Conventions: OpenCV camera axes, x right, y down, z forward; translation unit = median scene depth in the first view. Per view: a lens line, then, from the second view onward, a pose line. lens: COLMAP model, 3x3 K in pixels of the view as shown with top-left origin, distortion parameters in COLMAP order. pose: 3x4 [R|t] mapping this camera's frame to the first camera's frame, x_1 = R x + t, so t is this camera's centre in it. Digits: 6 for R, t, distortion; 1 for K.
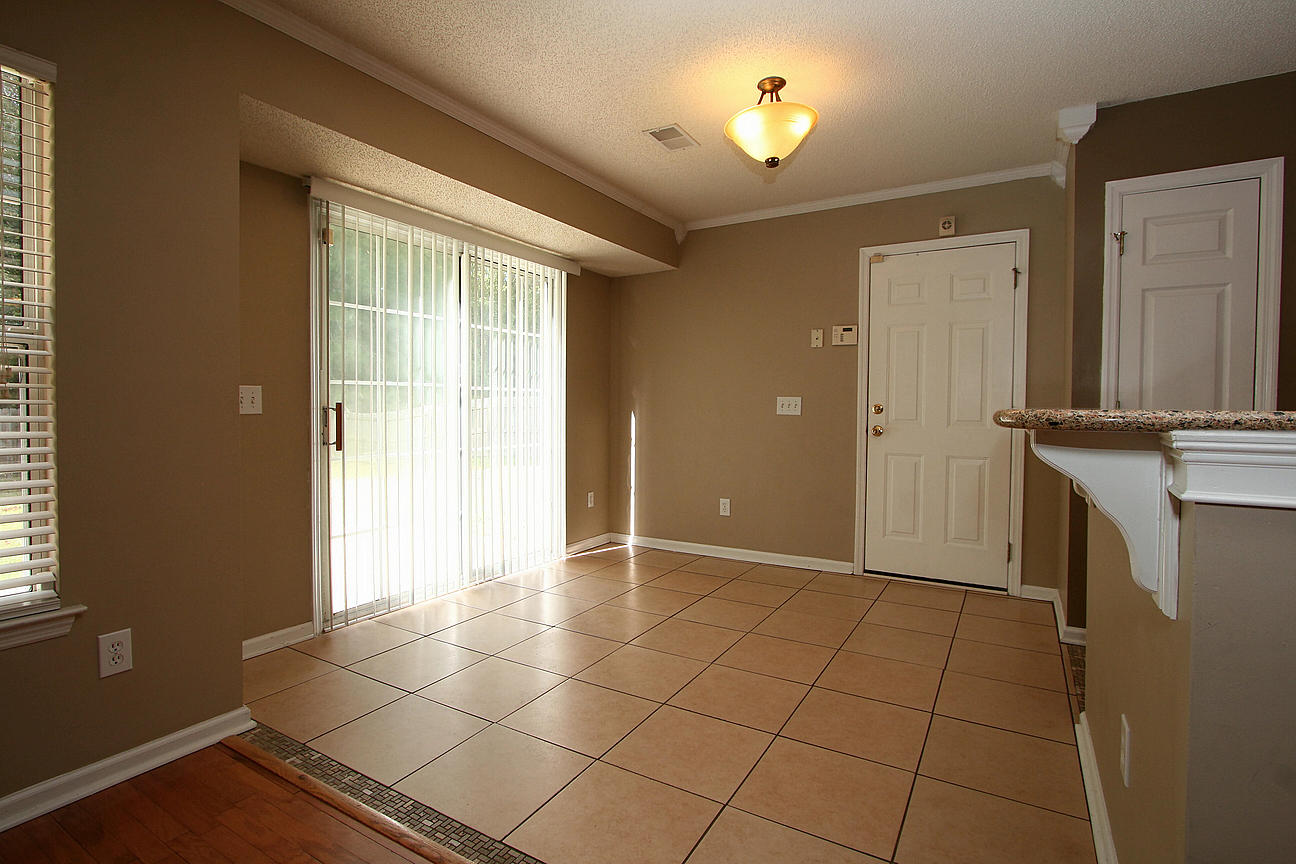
lens RADIAL K [[620.3, 0, 651.3], [0, 620.3, 421.8], [0, 0, 1]] dist [-0.013761, -0.000446]
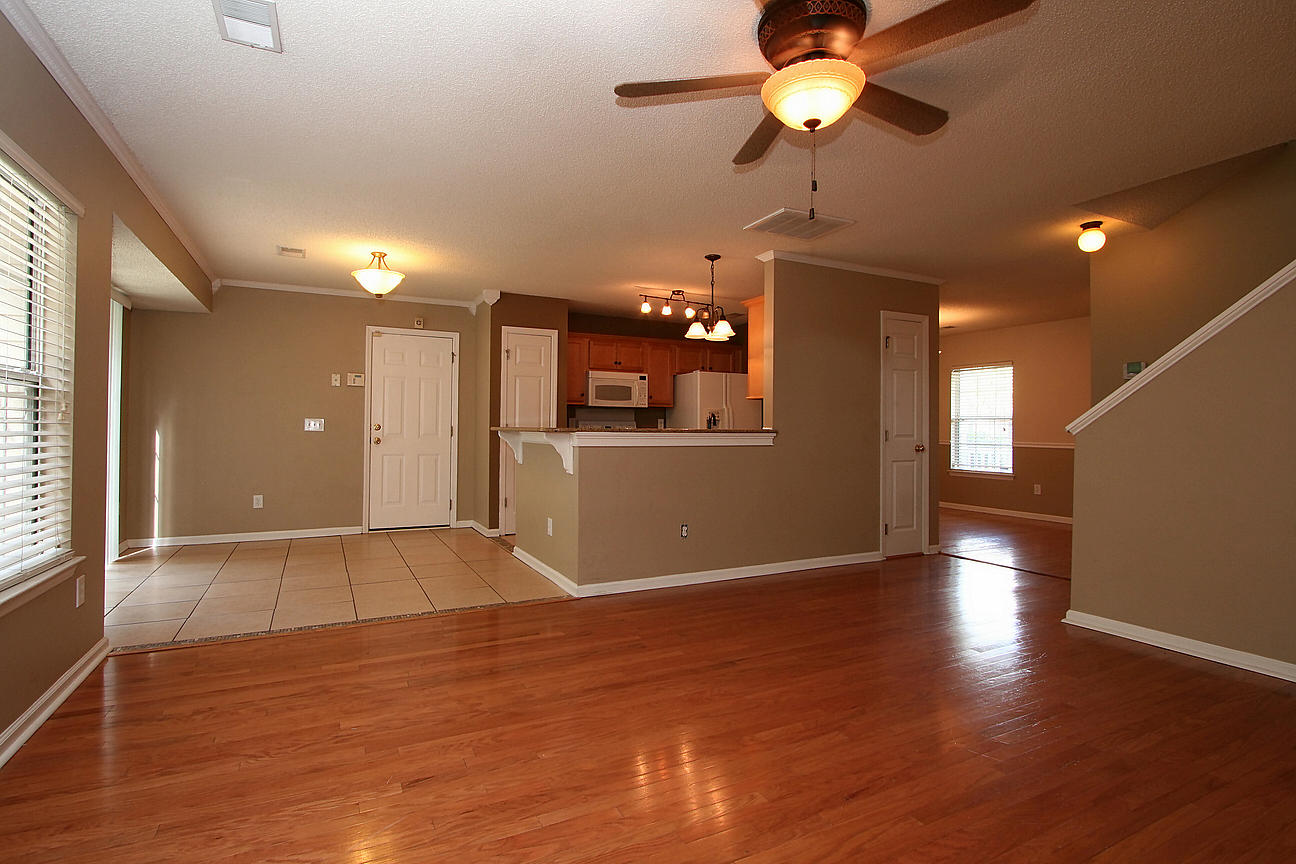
lens RADIAL K [[620.3, 0, 634.3], [0, 620.3, 434.0], [0, 0, 1]] dist [-0.013761, -0.000446]
pose [[0.532790, -0.006876, 0.846220, -0.643435], [0.013314, 0.999911, -0.000258, 0.006484], [-0.846143, 0.011404, 0.532834, -0.424456]]
